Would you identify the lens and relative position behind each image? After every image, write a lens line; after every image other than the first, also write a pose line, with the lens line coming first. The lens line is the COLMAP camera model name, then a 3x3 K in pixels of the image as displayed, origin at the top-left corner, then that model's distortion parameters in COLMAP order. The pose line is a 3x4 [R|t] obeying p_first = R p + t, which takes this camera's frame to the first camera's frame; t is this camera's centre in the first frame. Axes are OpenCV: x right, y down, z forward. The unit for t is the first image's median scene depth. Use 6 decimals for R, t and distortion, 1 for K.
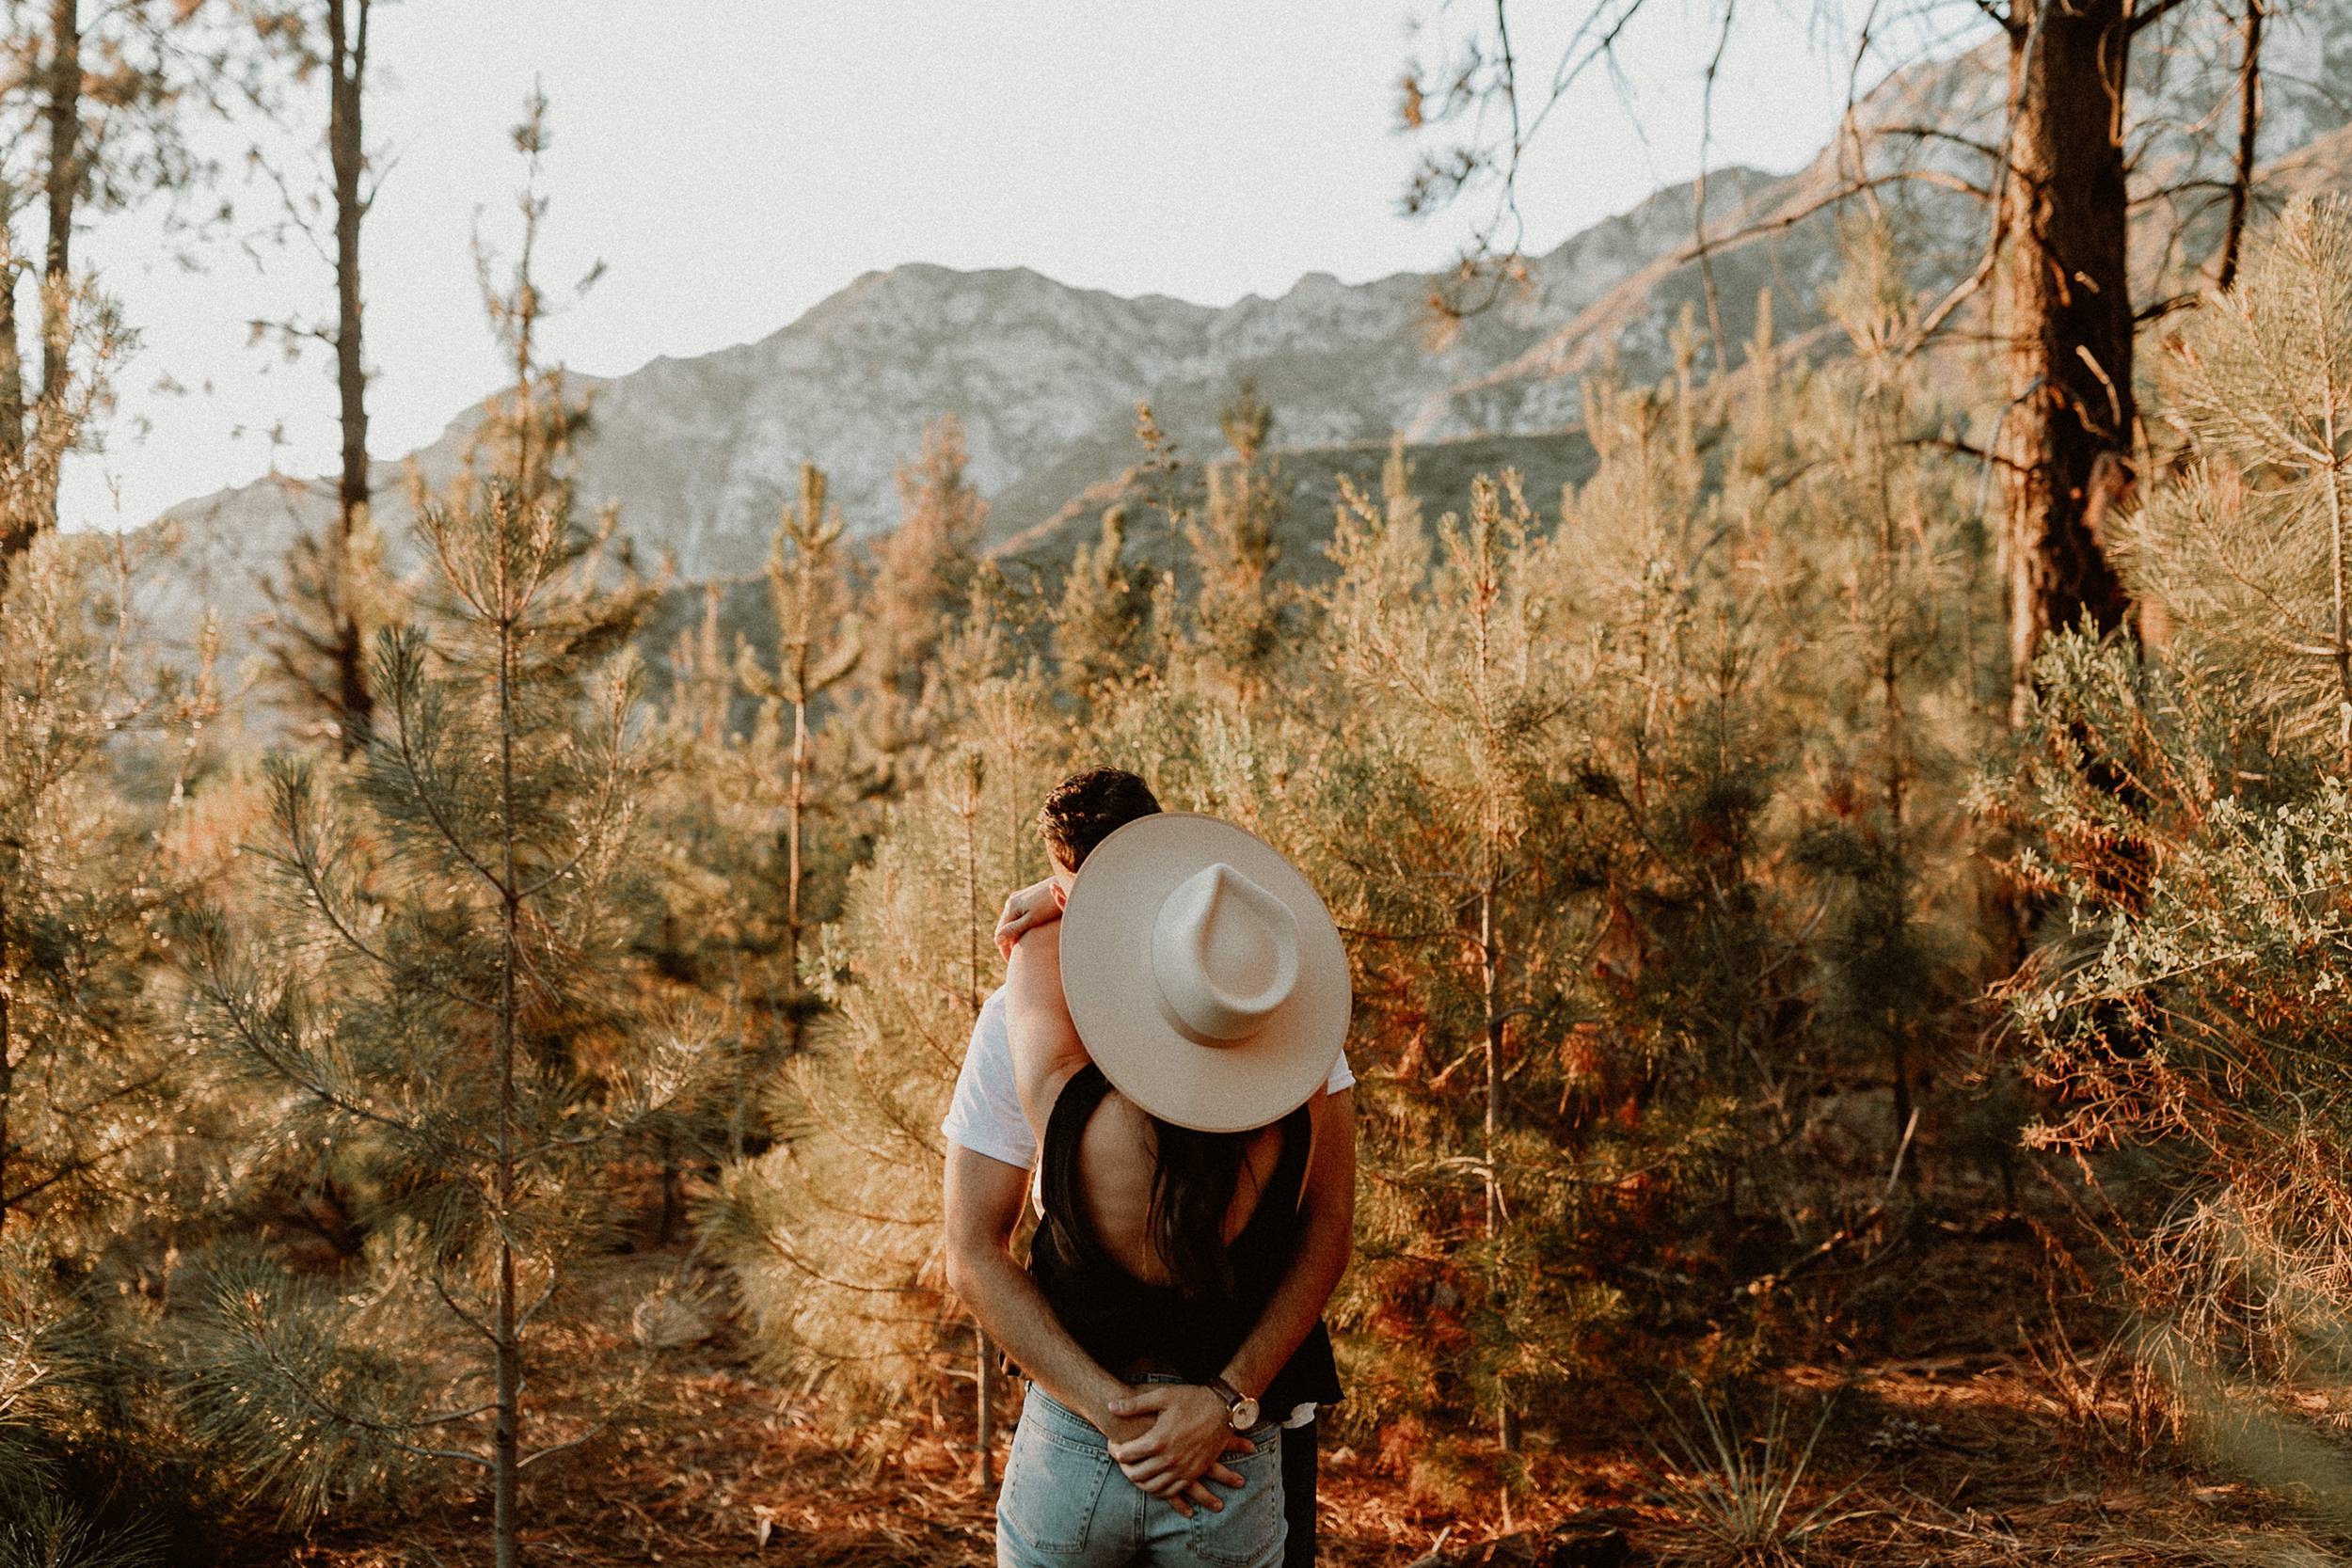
lens RADIAL K [[2386.5, 0, 1176.0], [0, 2386.5, 784.0], [0, 0, 1]] dist [0.005238, -0.003564]
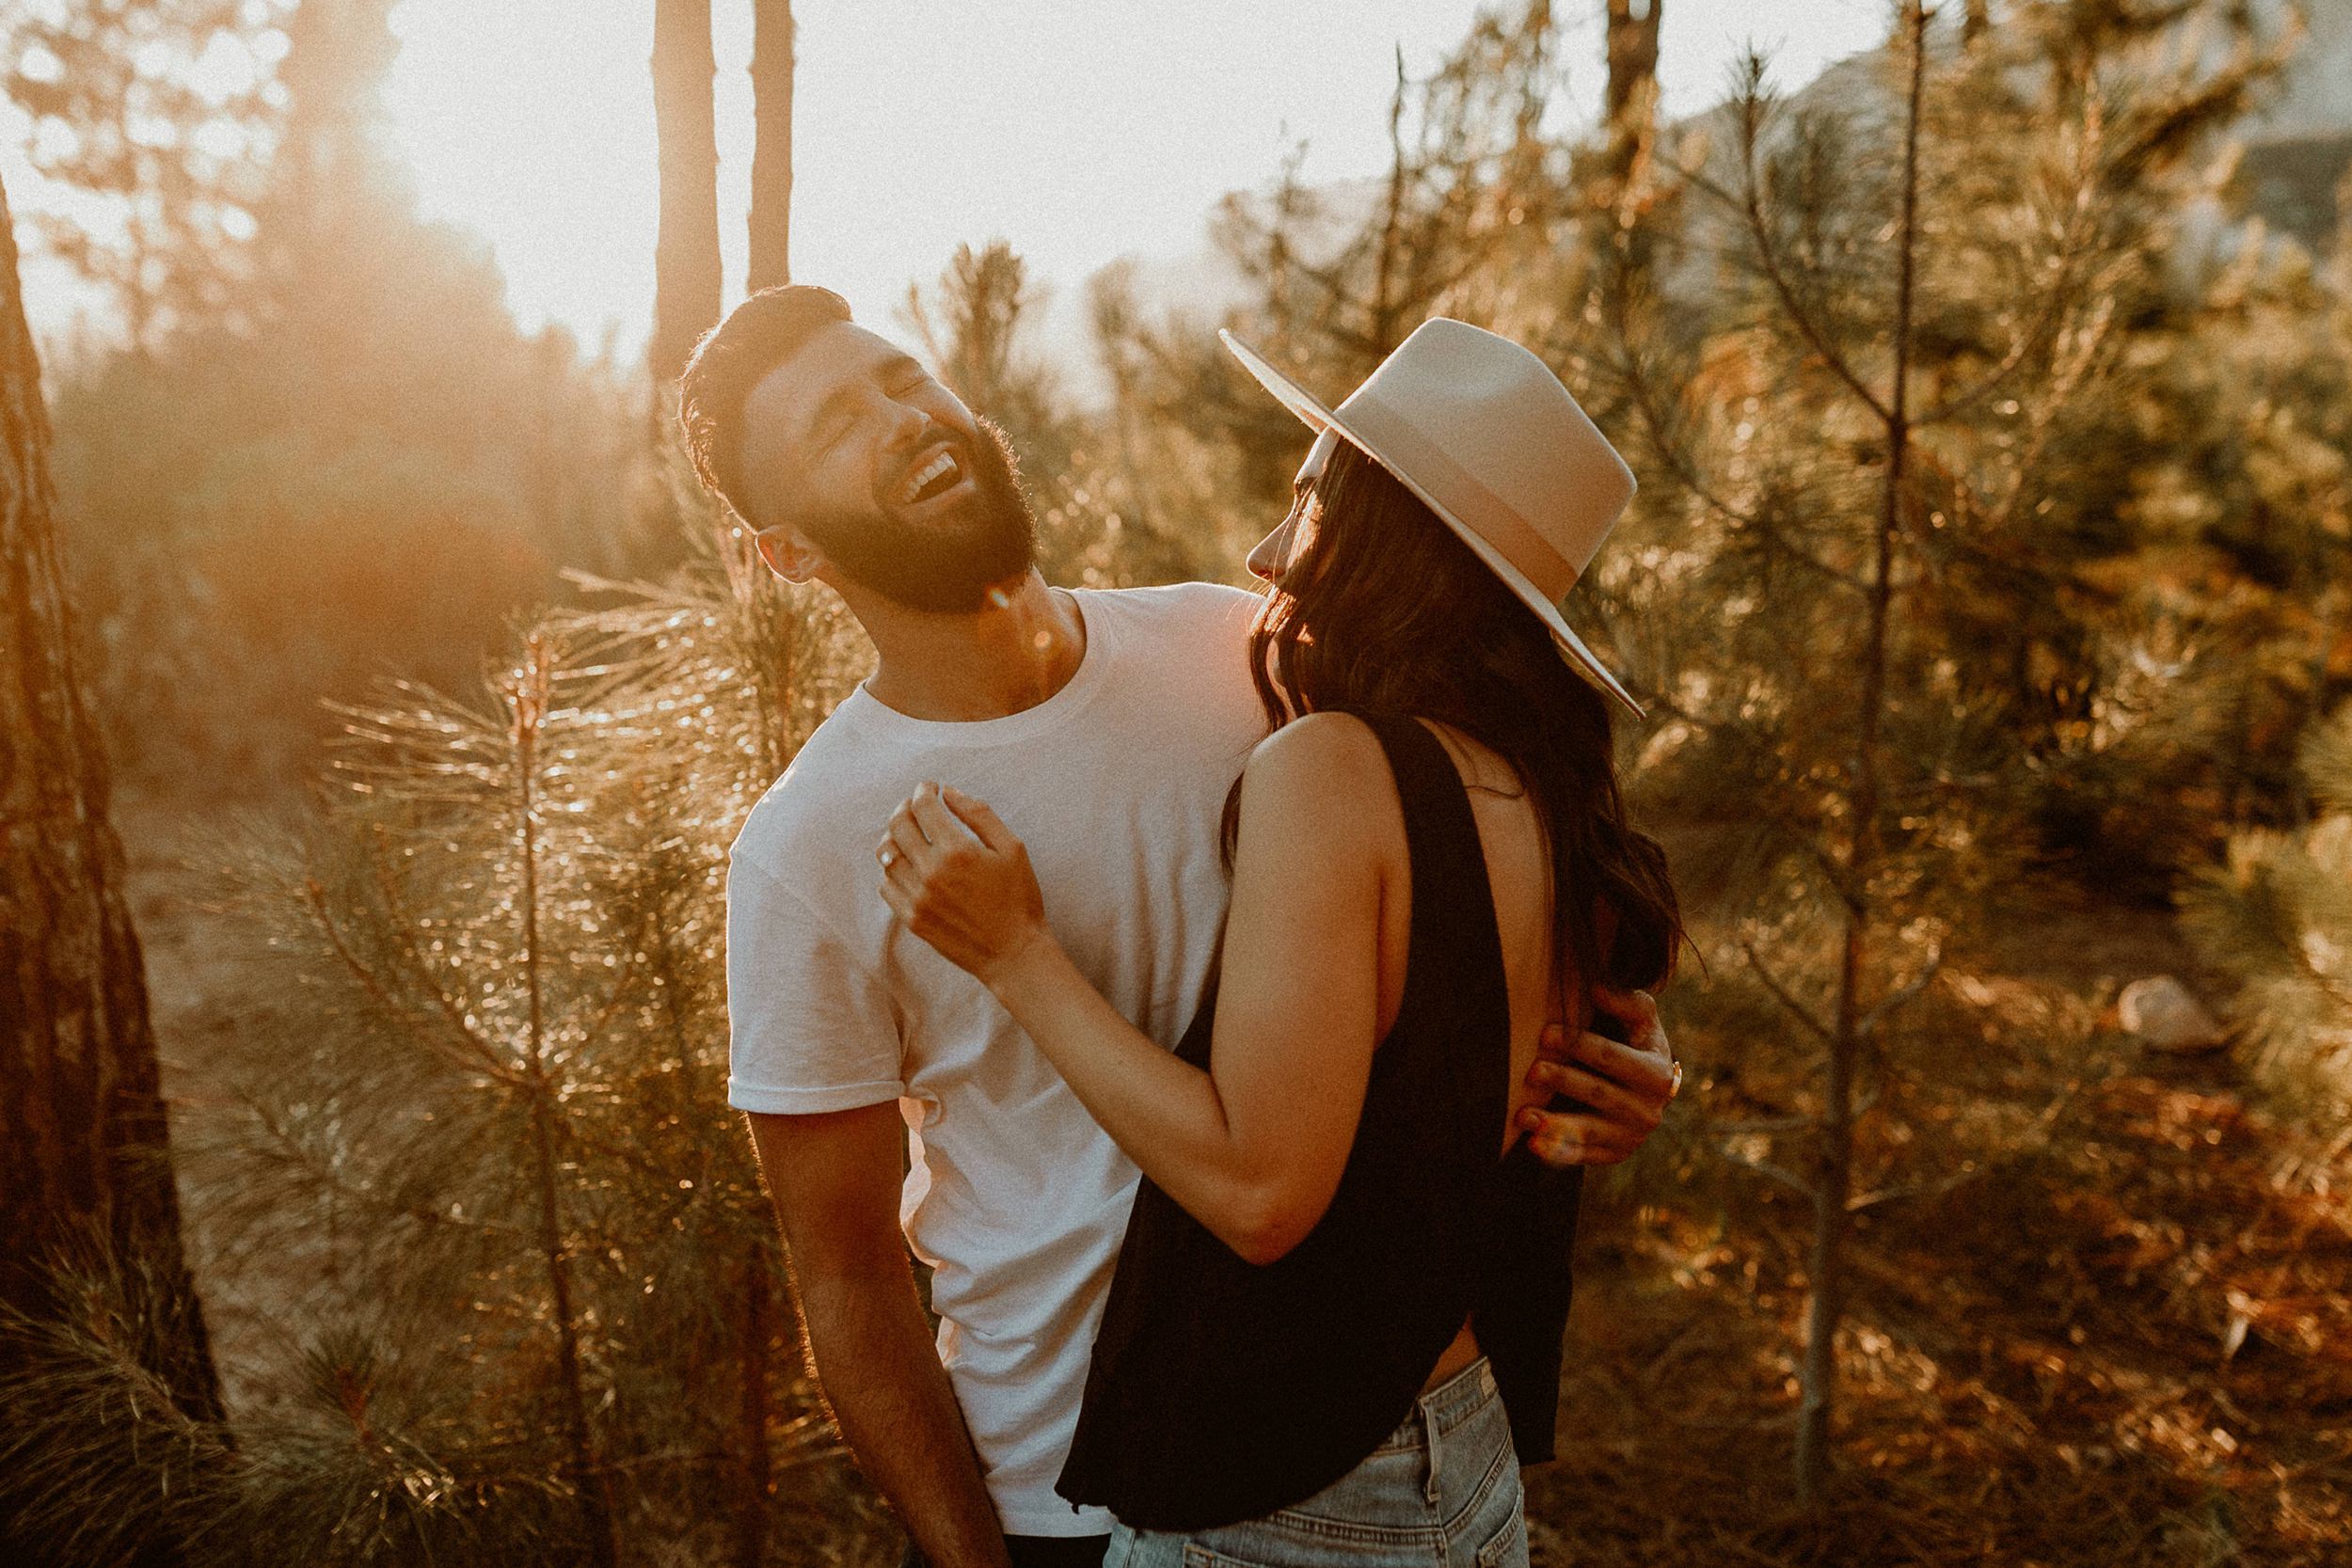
lens RADIAL K [[2386.5, 0, 1176.0], [0, 2386.5, 784.0], [0, 0, 1]] dist [0.005238, -0.003564]
pose [[0.785227, 0.130858, -0.605223, -0.006085], [-0.024265, 0.983167, 0.181093, 0.020901], [0.618733, -0.127514, 0.775184, 0.238548]]
